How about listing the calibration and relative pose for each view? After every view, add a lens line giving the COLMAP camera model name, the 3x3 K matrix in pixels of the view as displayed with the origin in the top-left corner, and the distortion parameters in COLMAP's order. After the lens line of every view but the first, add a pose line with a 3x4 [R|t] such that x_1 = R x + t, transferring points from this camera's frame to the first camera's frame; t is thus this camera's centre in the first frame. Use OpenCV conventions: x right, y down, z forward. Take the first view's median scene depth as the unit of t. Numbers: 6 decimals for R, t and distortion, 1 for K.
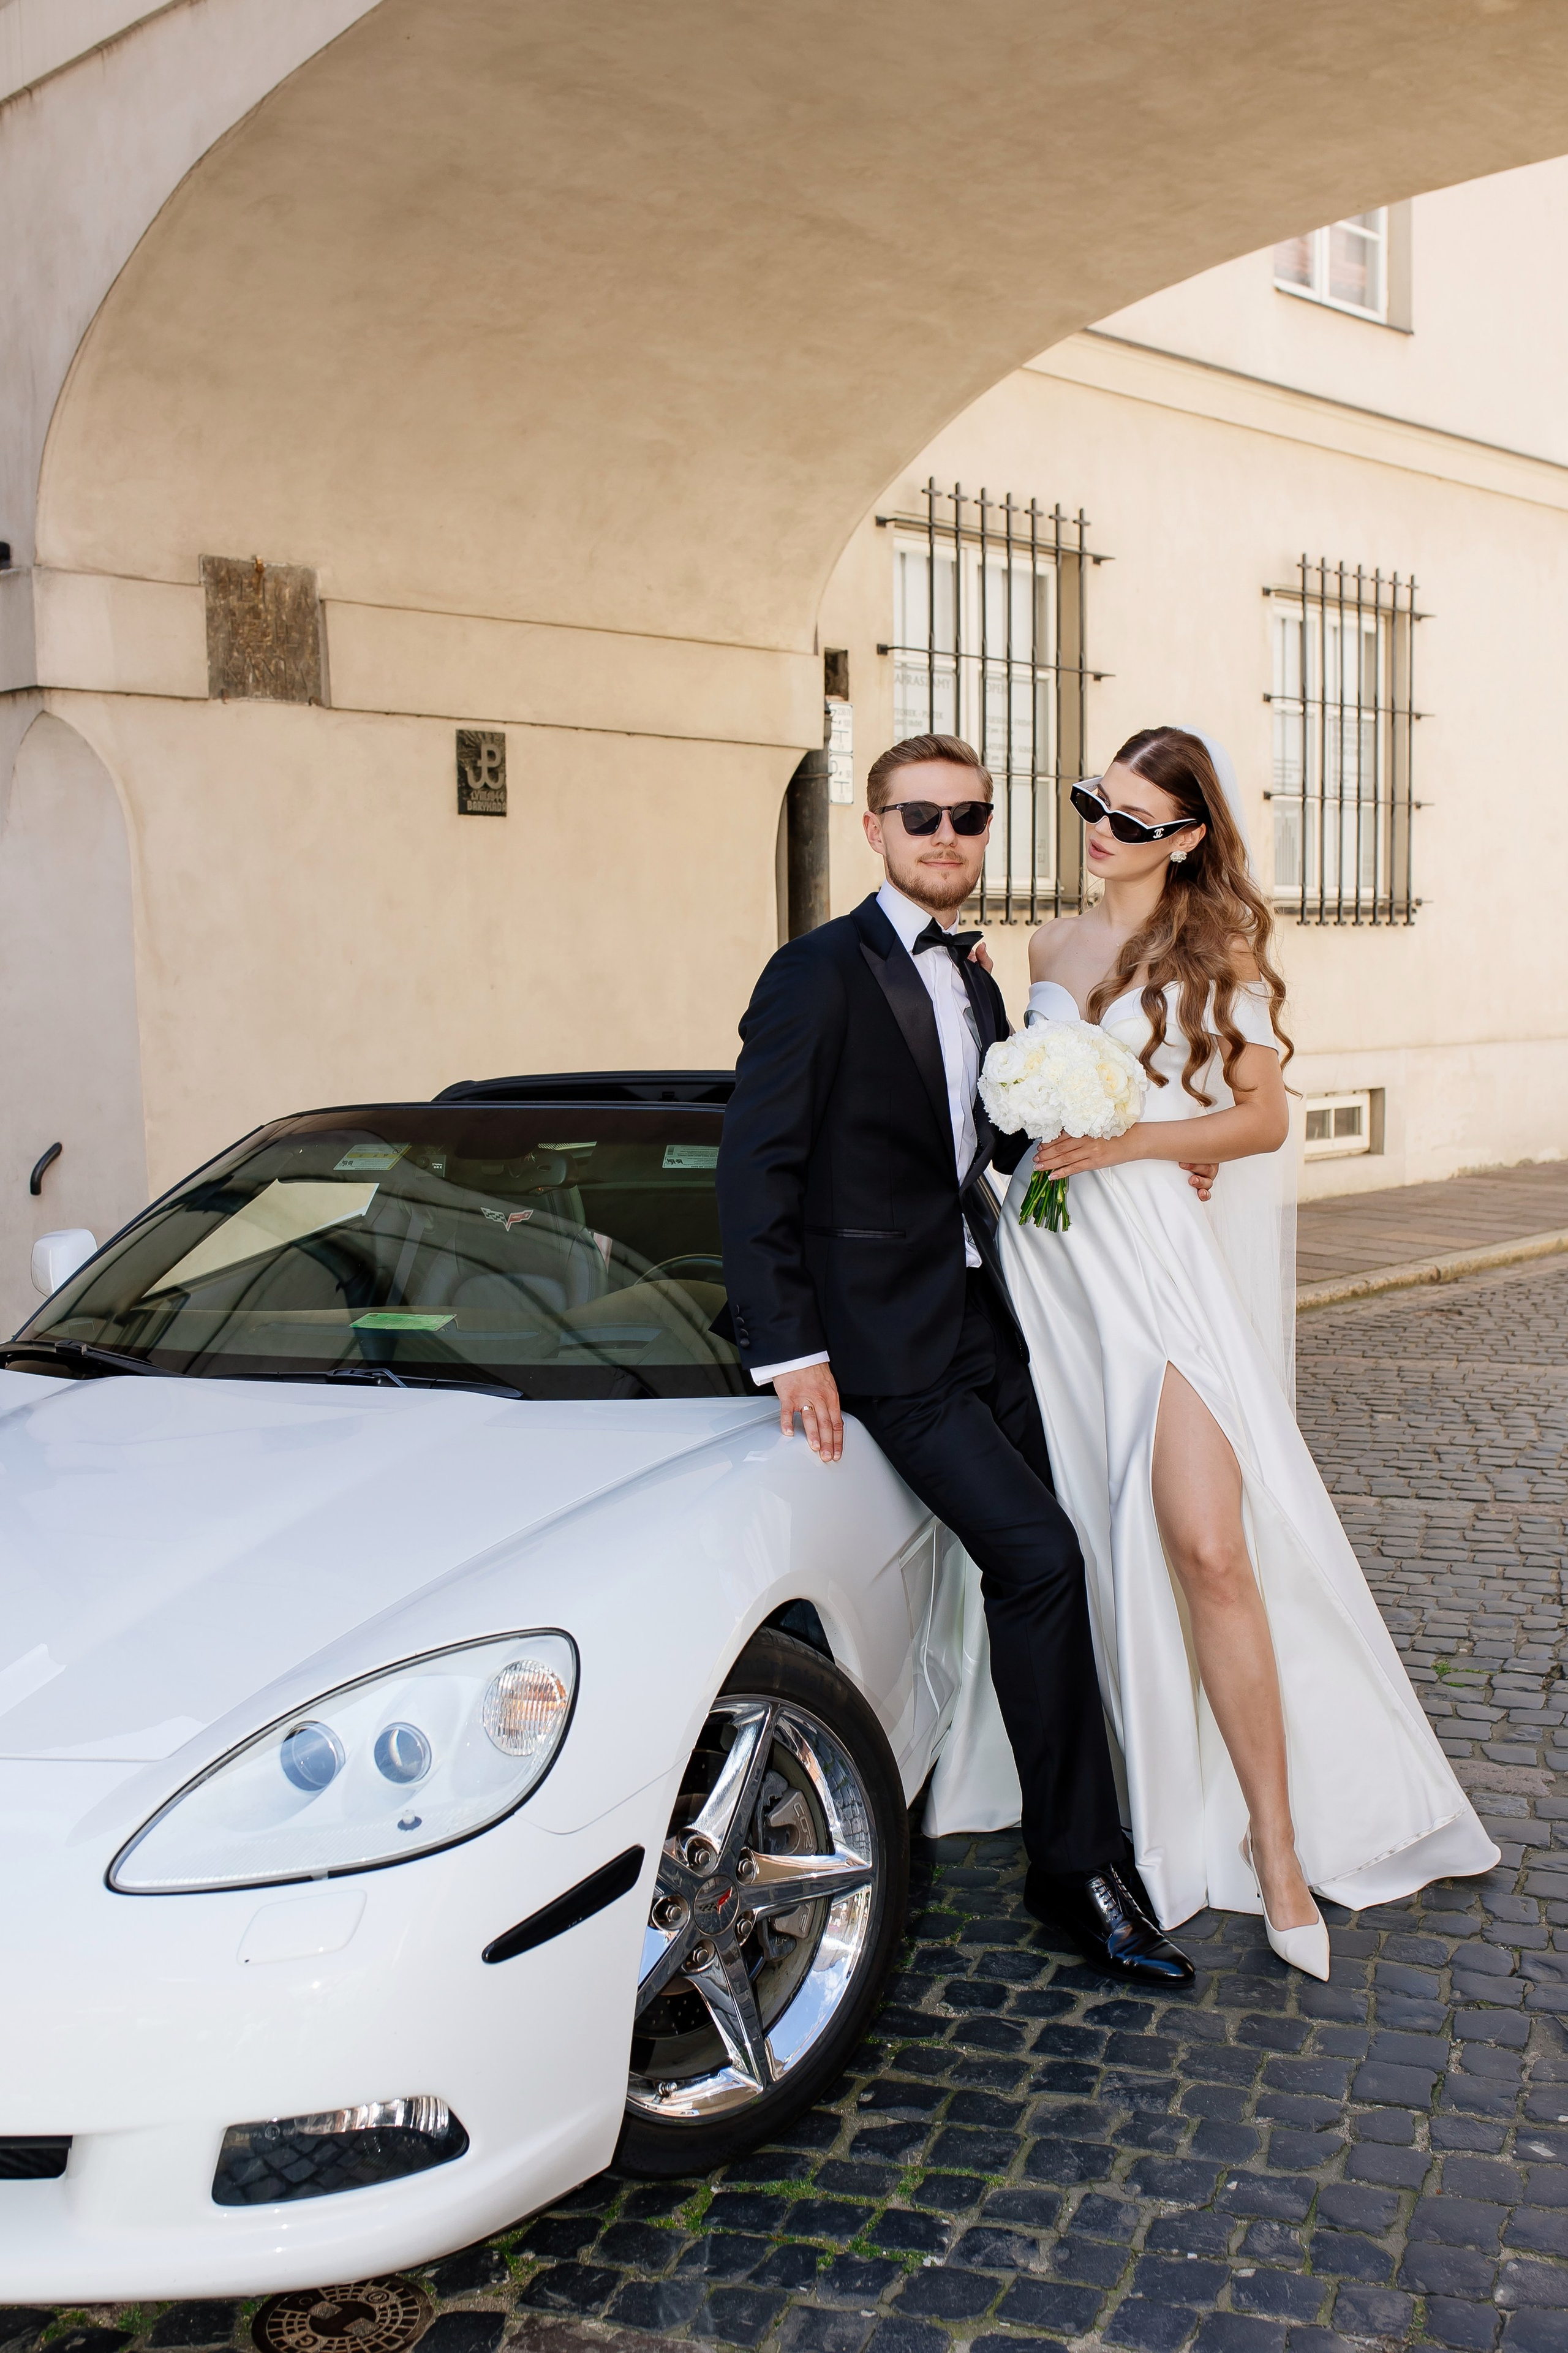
lens RADIAL K [[2381.9, 0, 819.3], [0, 2381.9, 1175.4], [0, 0, 1]] dist [-0.061555, 0.080671]
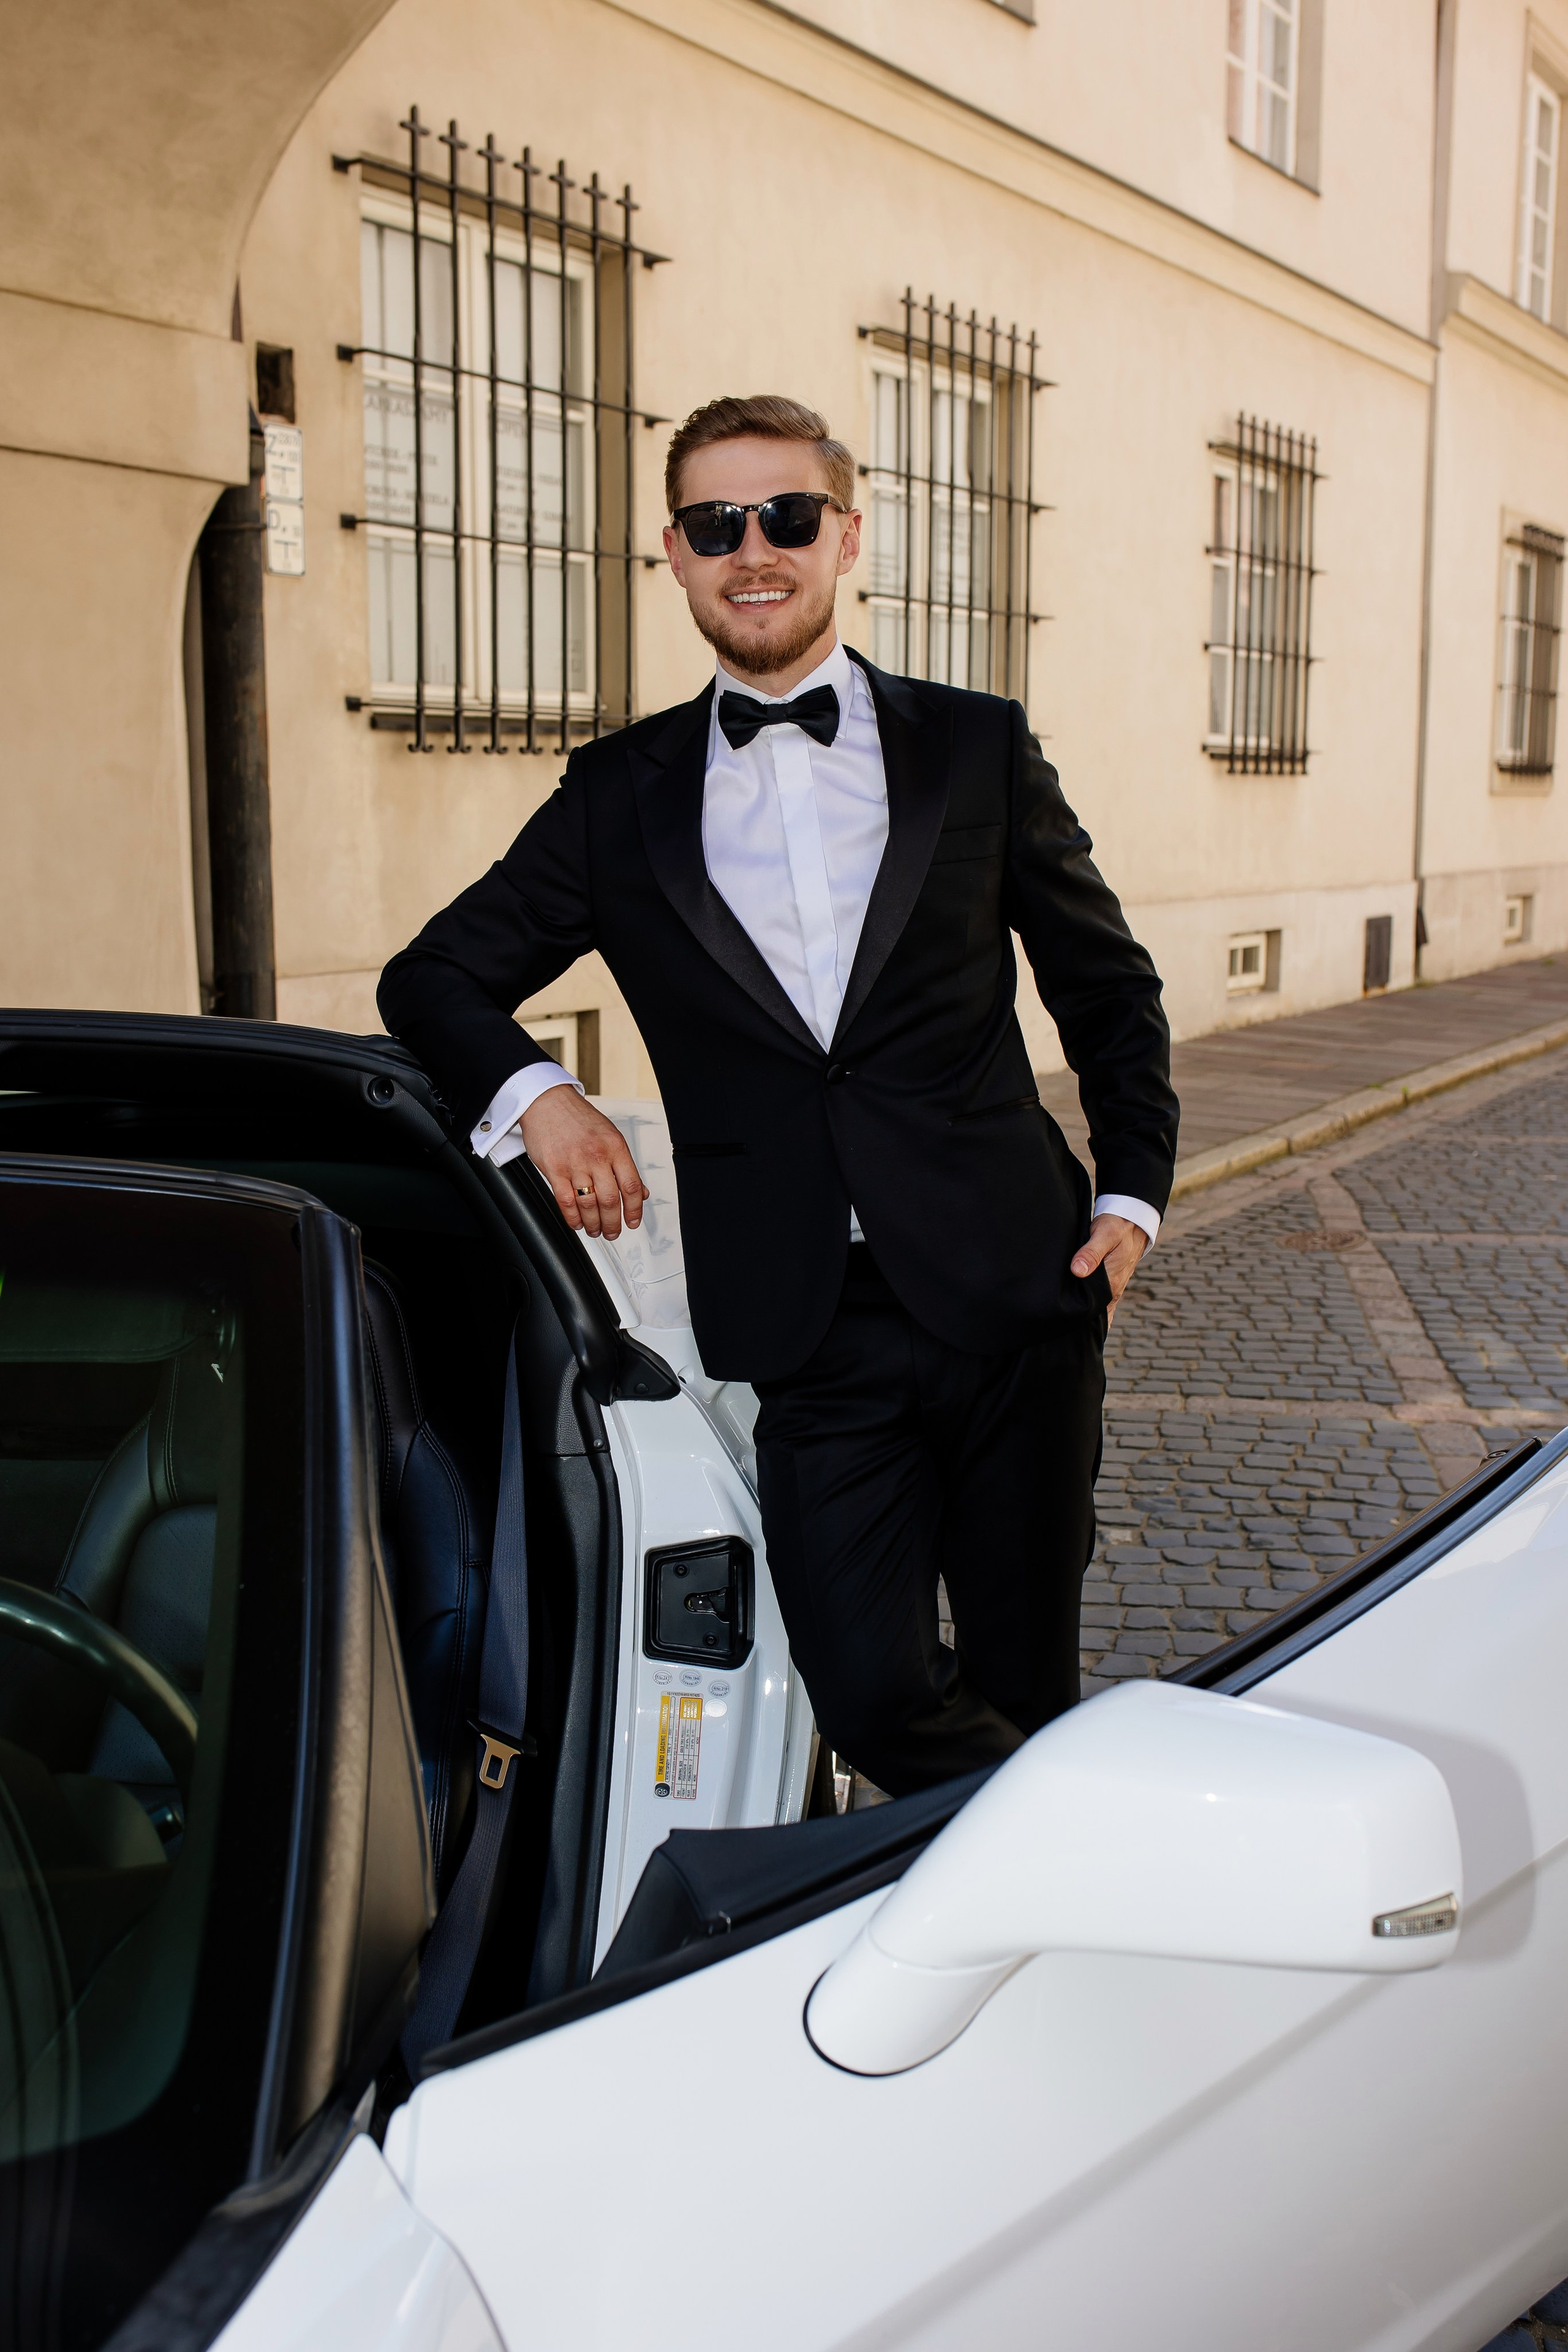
lens RADIAL K [[2236.9, 0, 770.9], [0, 2236.9, 1170.9], [0, 0, 1]] dist [-0.060621, 0.075944]
pose [[0.984742, -0.016401, 0.173246, 0.039923], [0.003775, 0.997328, 0.072959, -0.034757], [-0.173980, -0.071192, 0.982172, 0.388917]]
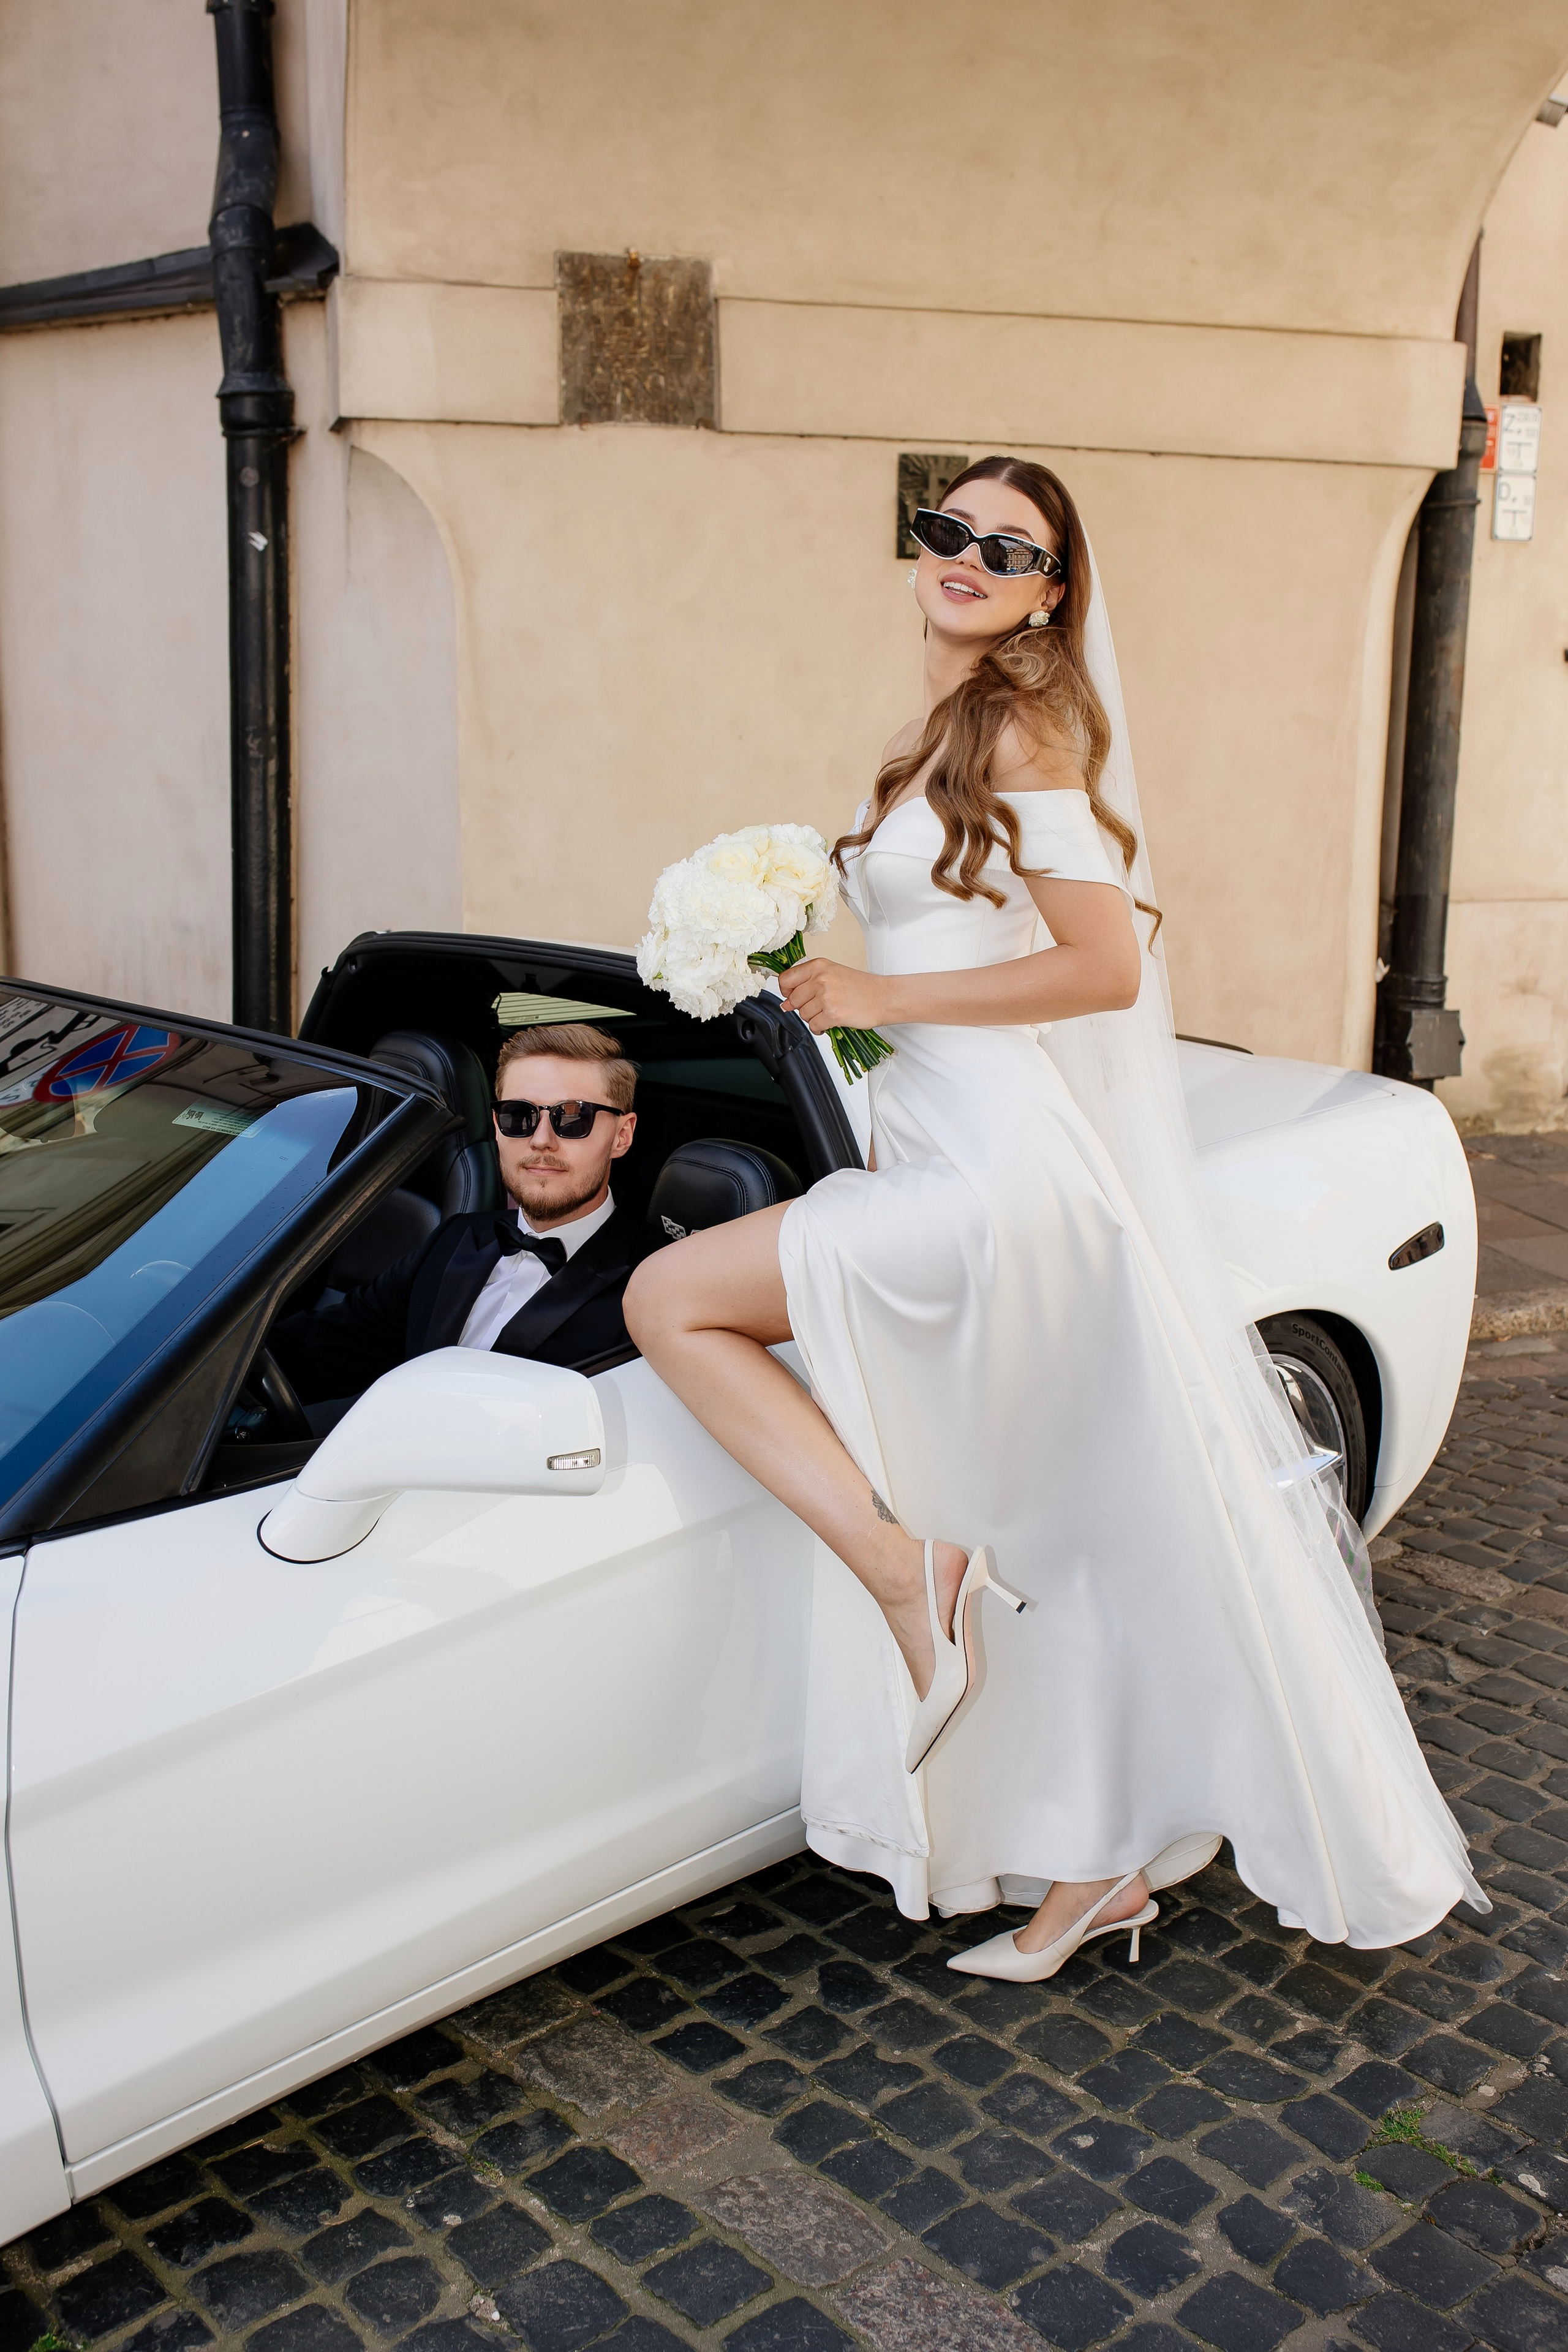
lens RADIAL K [[2236.9, 0, 770.9], [0, 2236.9, 1170.9], [0, 0, 1]] dist [-0.060621, 0.075944]
pose [[0.869130, 0.123521, -0.478911, 0.205202], [-0.063245, 0.988118, 0.140078, -0.046539], [0.490524, -0.091457, 0.866615, 0.282761]]
